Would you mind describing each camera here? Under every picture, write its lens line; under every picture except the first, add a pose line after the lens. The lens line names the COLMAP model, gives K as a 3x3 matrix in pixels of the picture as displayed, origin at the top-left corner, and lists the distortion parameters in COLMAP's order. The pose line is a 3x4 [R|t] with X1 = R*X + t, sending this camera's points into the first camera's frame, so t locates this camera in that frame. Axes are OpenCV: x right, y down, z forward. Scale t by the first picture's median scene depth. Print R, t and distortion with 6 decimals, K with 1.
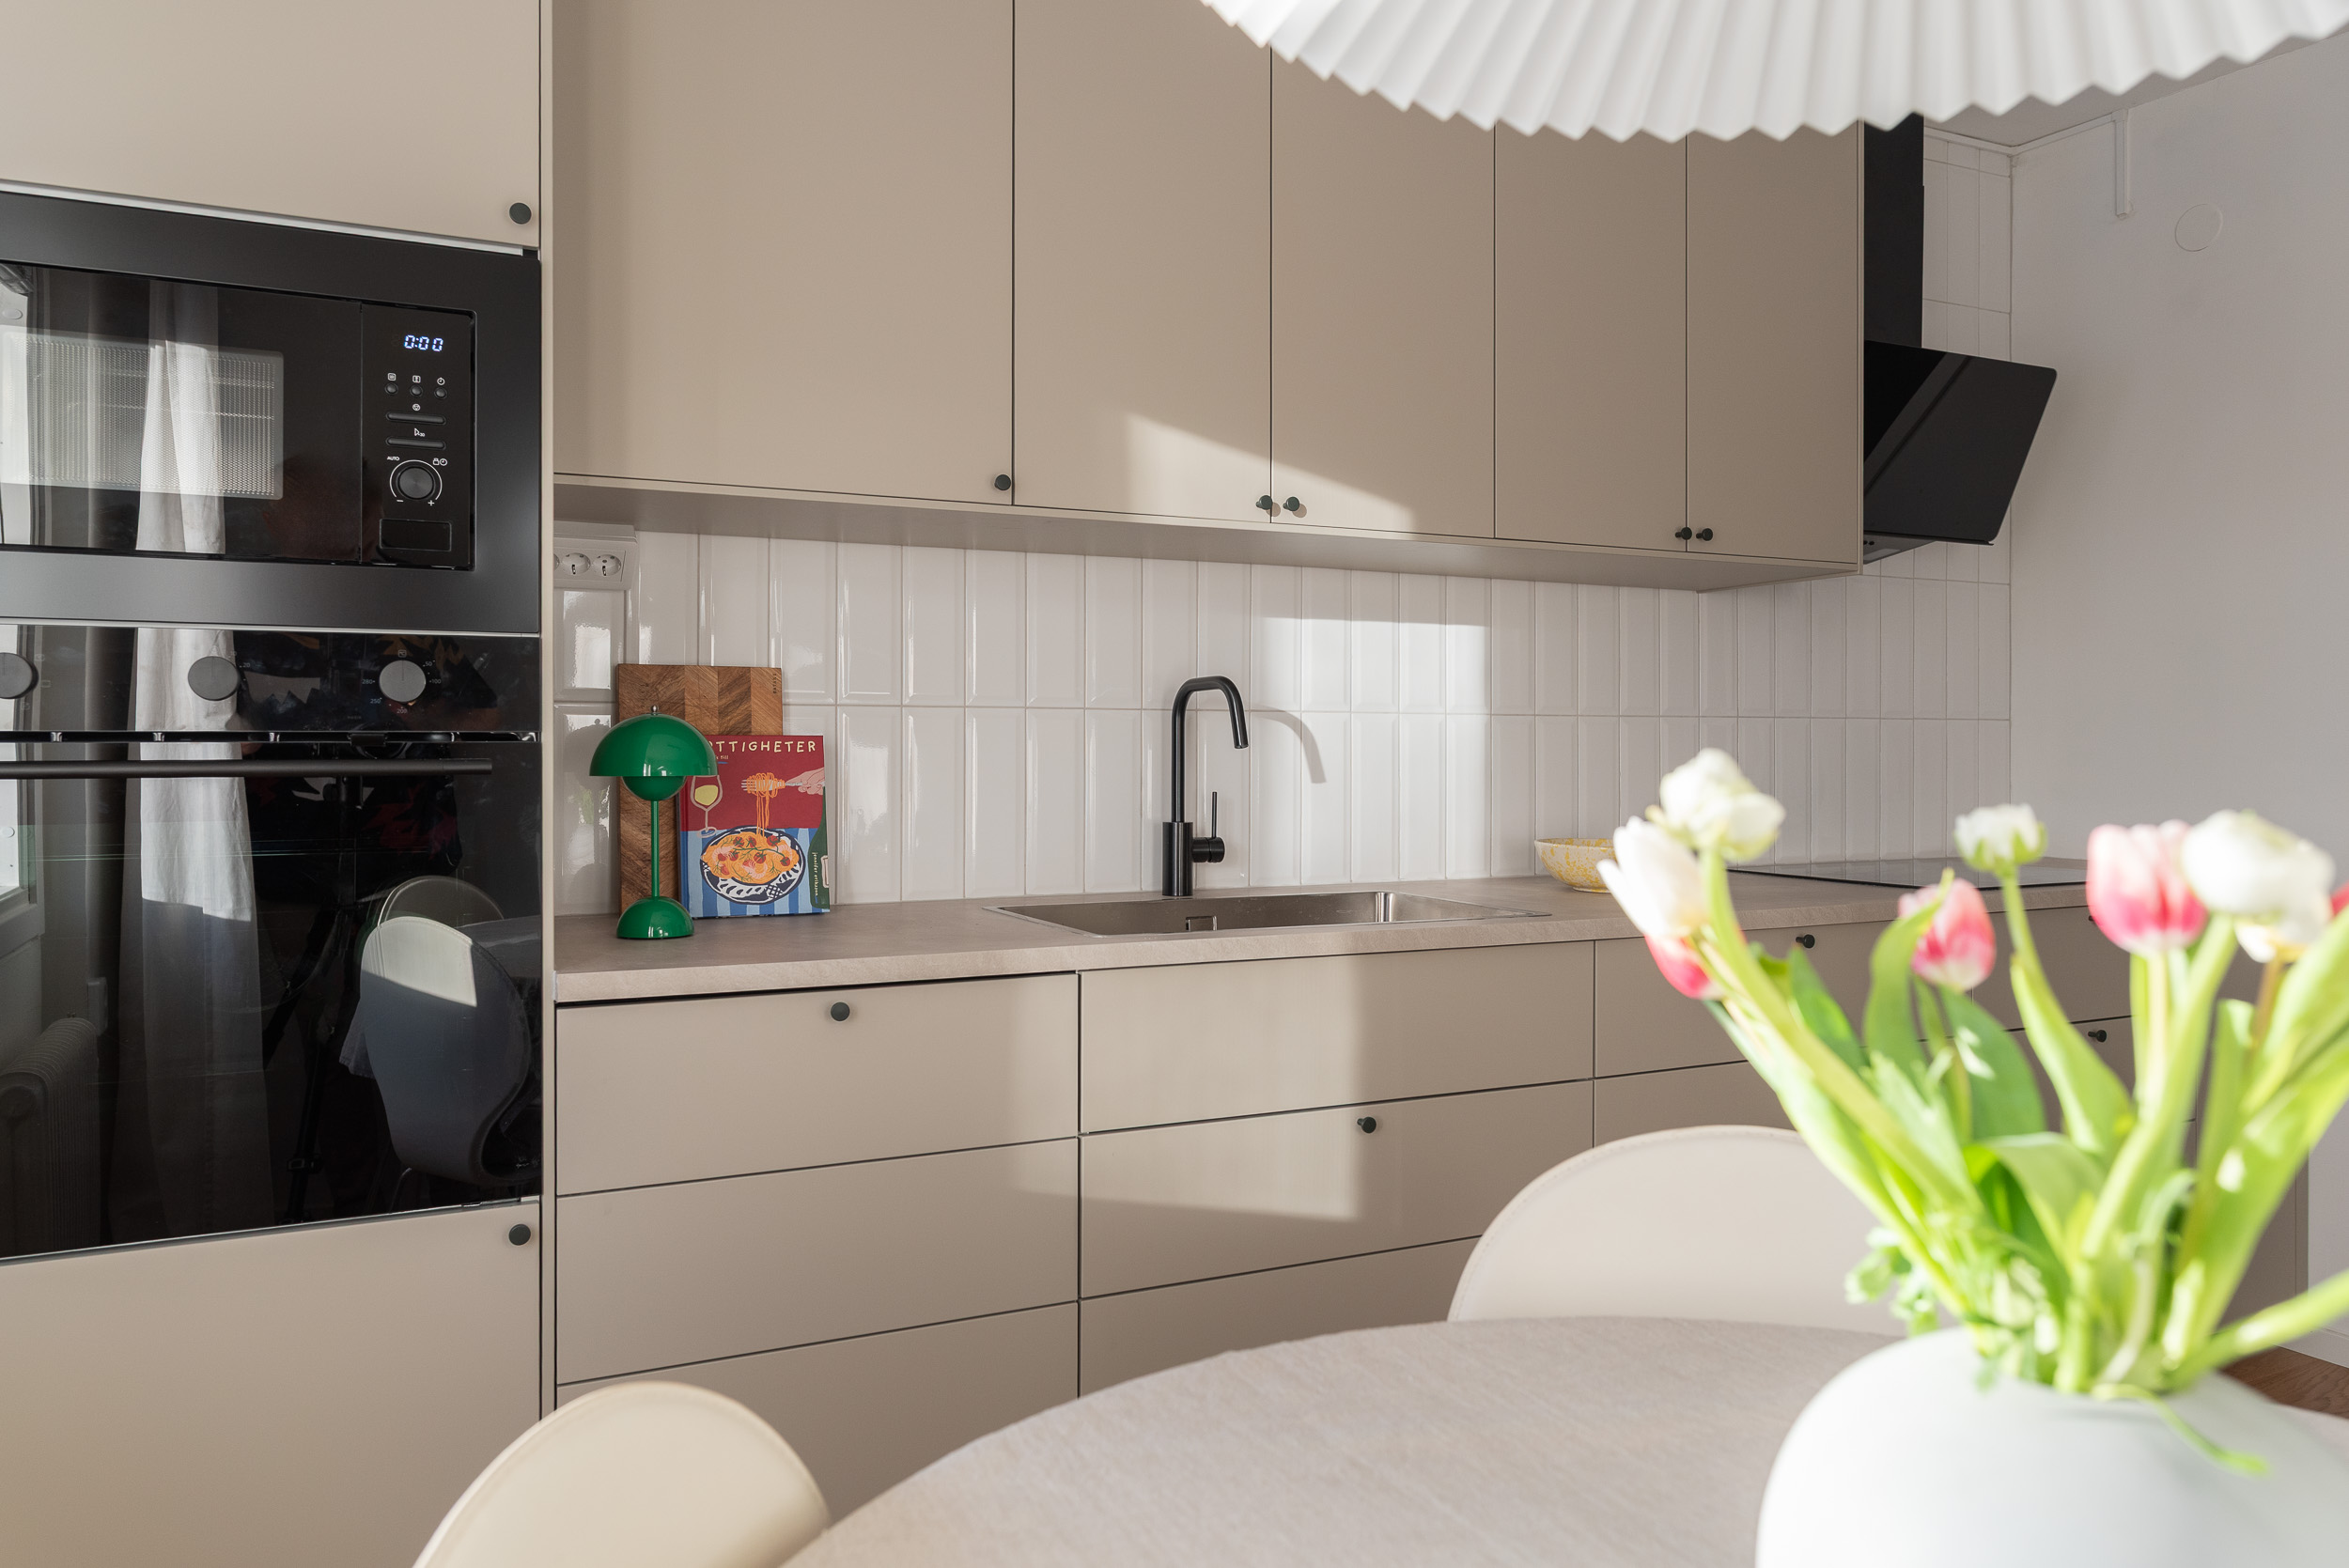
lens RADIAL K [[1600.0, 0, 1152.8], [0, 1600.0, 751.4], [0, 0, 1]] dist [0.000458, 0.001765]
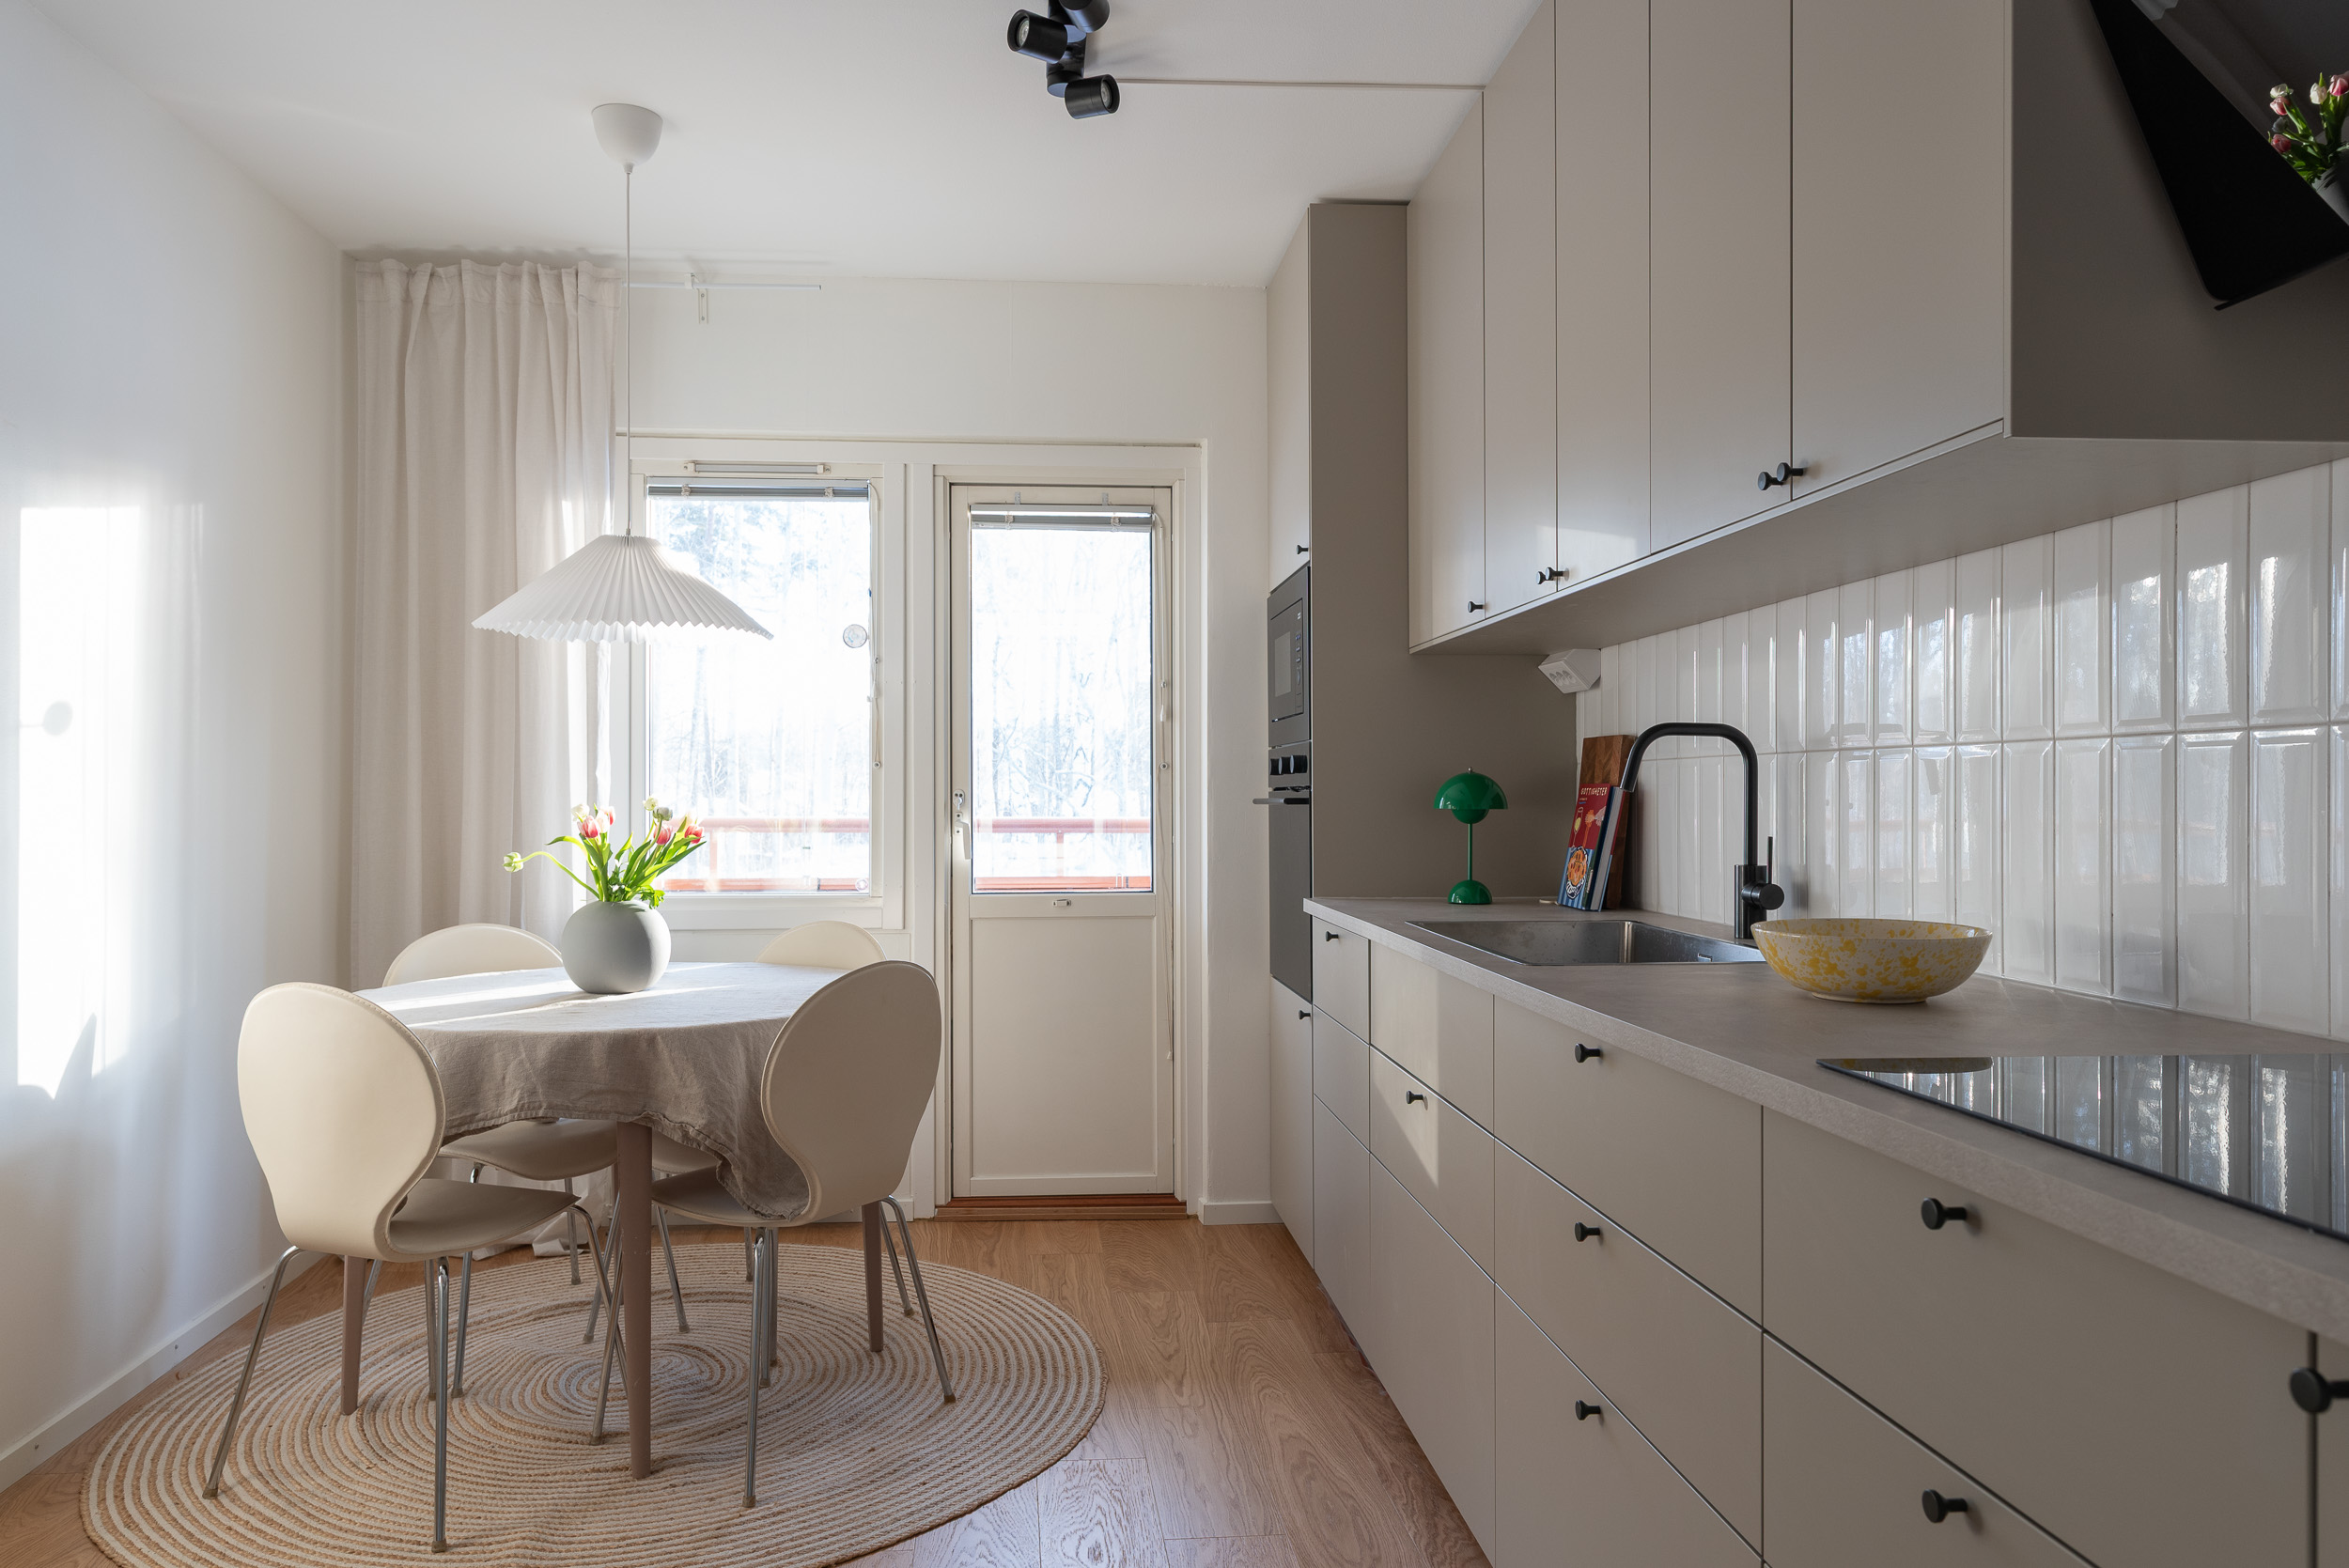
lens RADIAL K [[1600.0, 0, 1152.4], [0, 1600.0, 793.7], [0, 0, 1]] dist [0.000458, 0.001765]
pose [[-0.360240, 0.001522, -0.932858, 1.231656], [0.003652, 0.999993, 0.000222, -0.001931], [0.932852, -0.003327, -0.360244, 1.143643]]
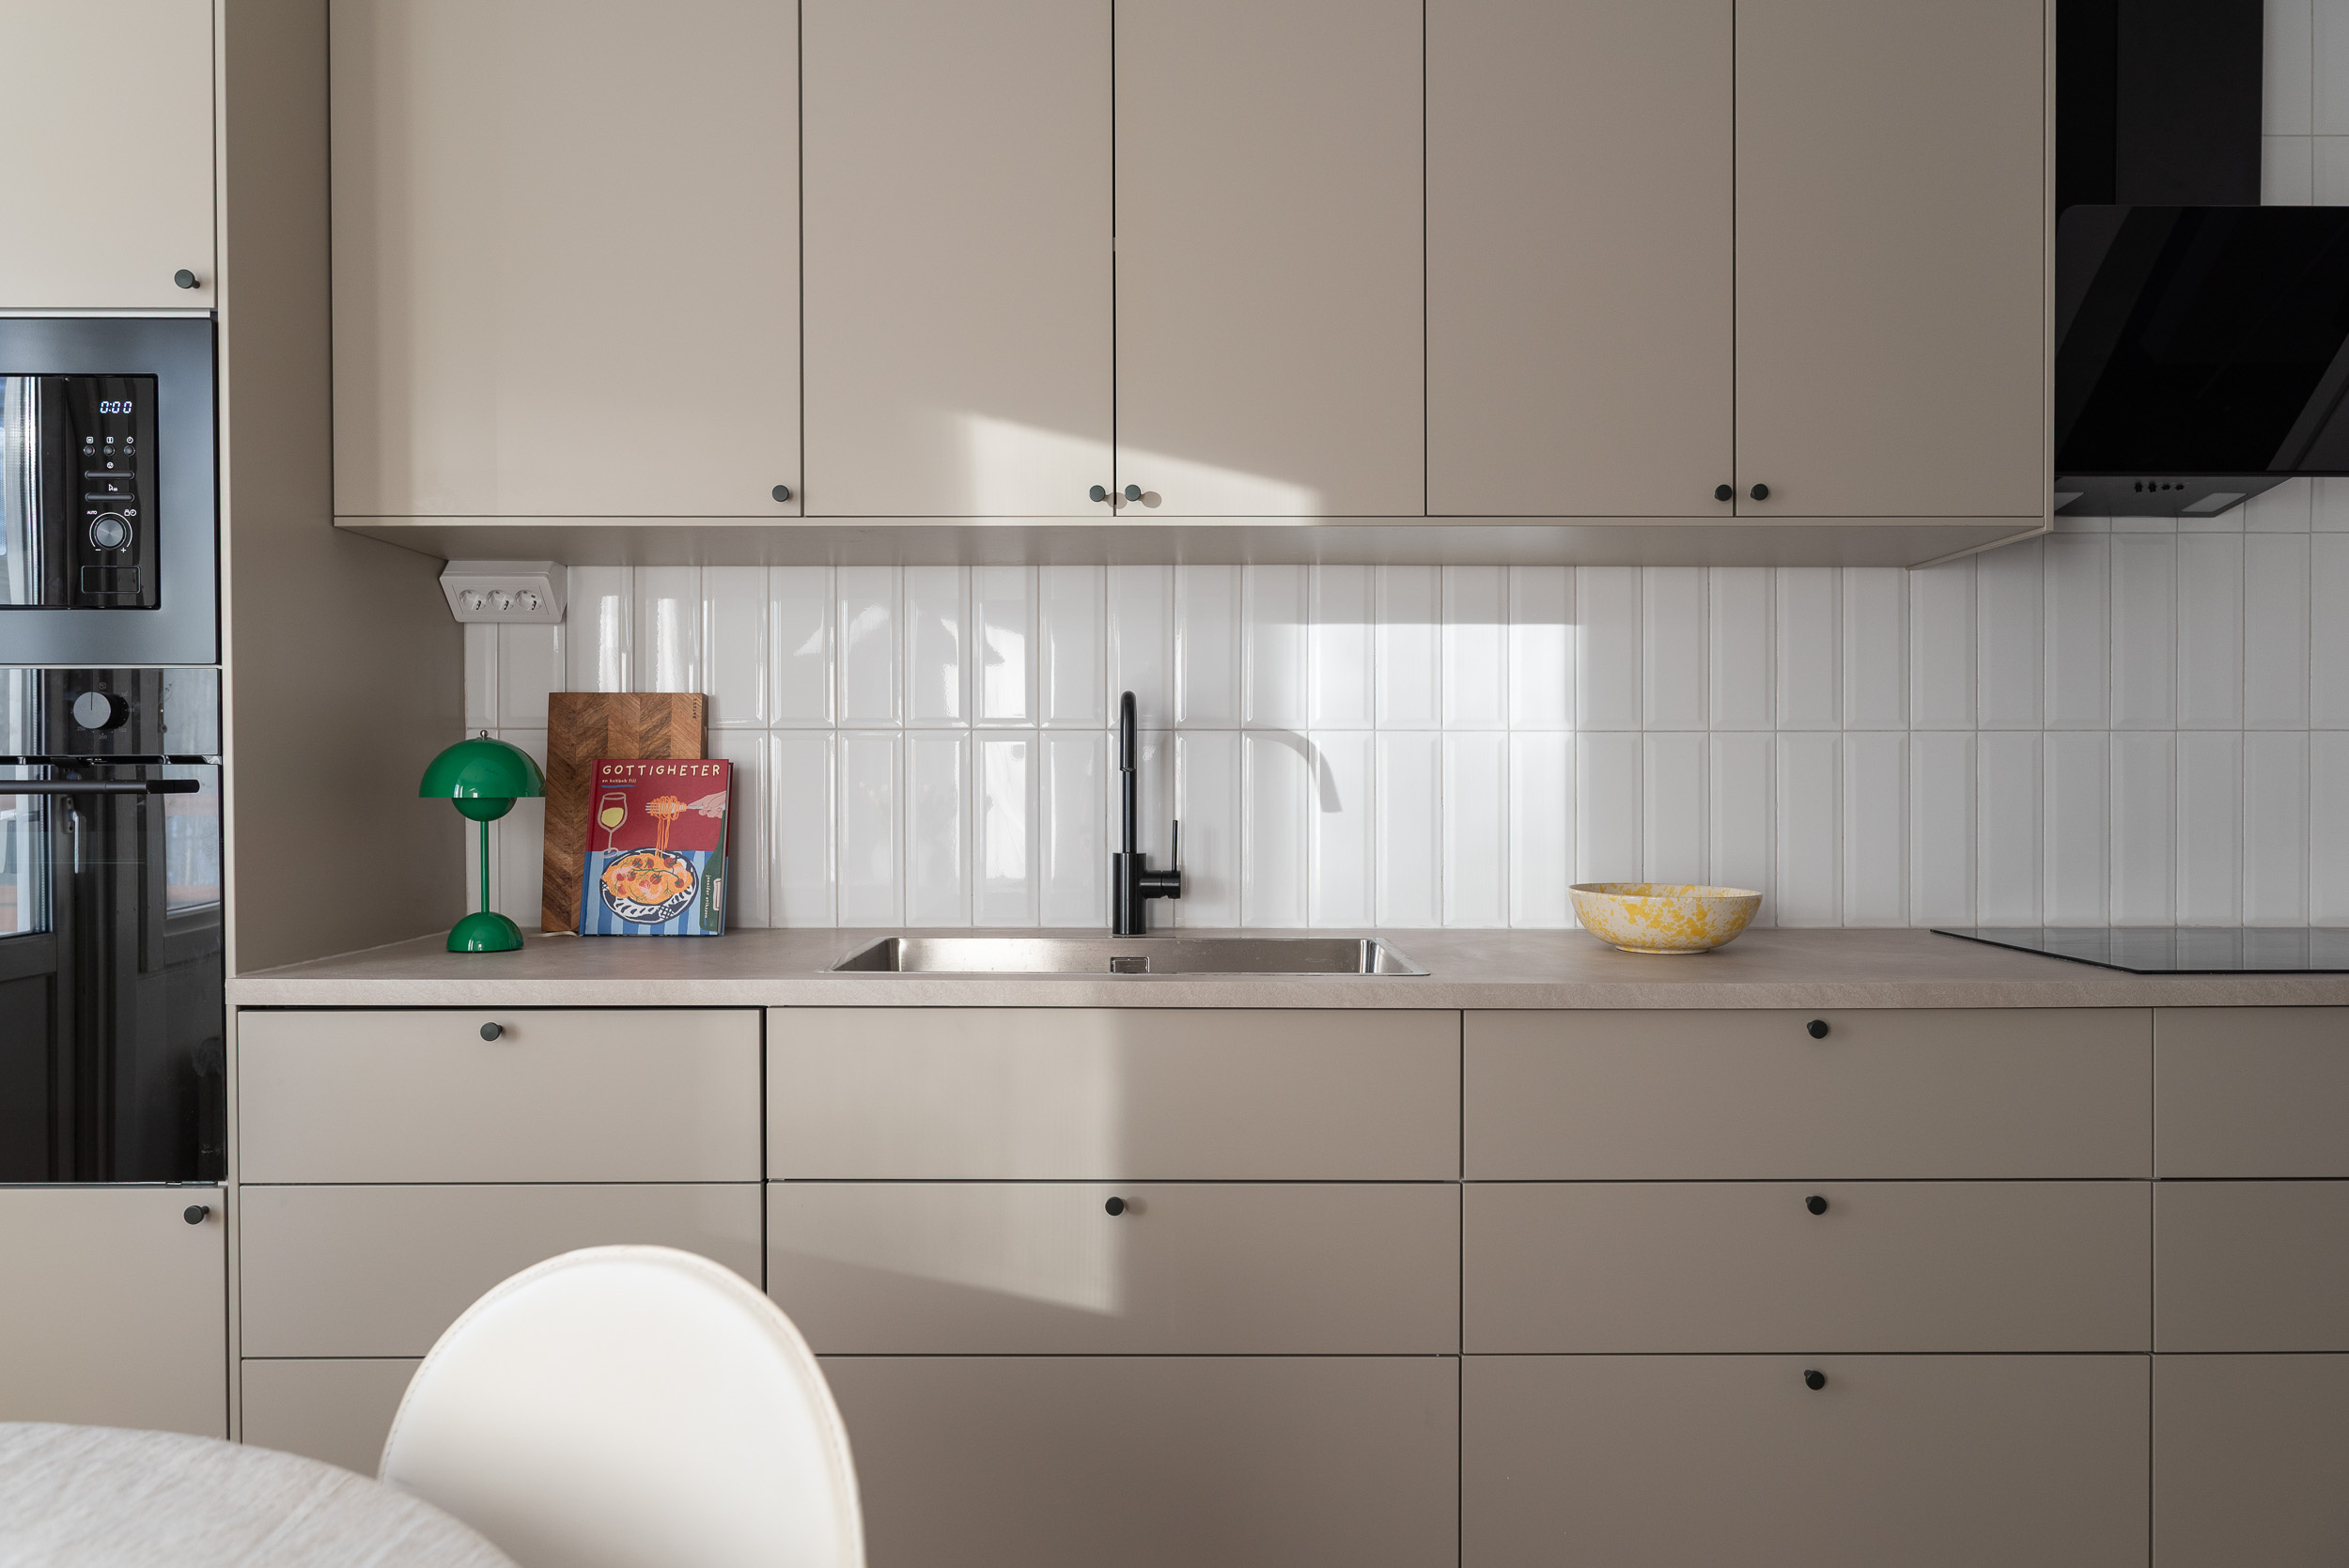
lens RADIAL K [[1600.0, 0, 1163.9], [0, 1600.0, 797.2], [0, 0, 1]] dist [0.000458, 0.001765]
pose [[0.904529, 0.005099, -0.426381, 0.478519], [-0.000684, 0.999945, 0.010507, 0.003295], [0.426411, -0.009212, 0.904483, 0.210205]]
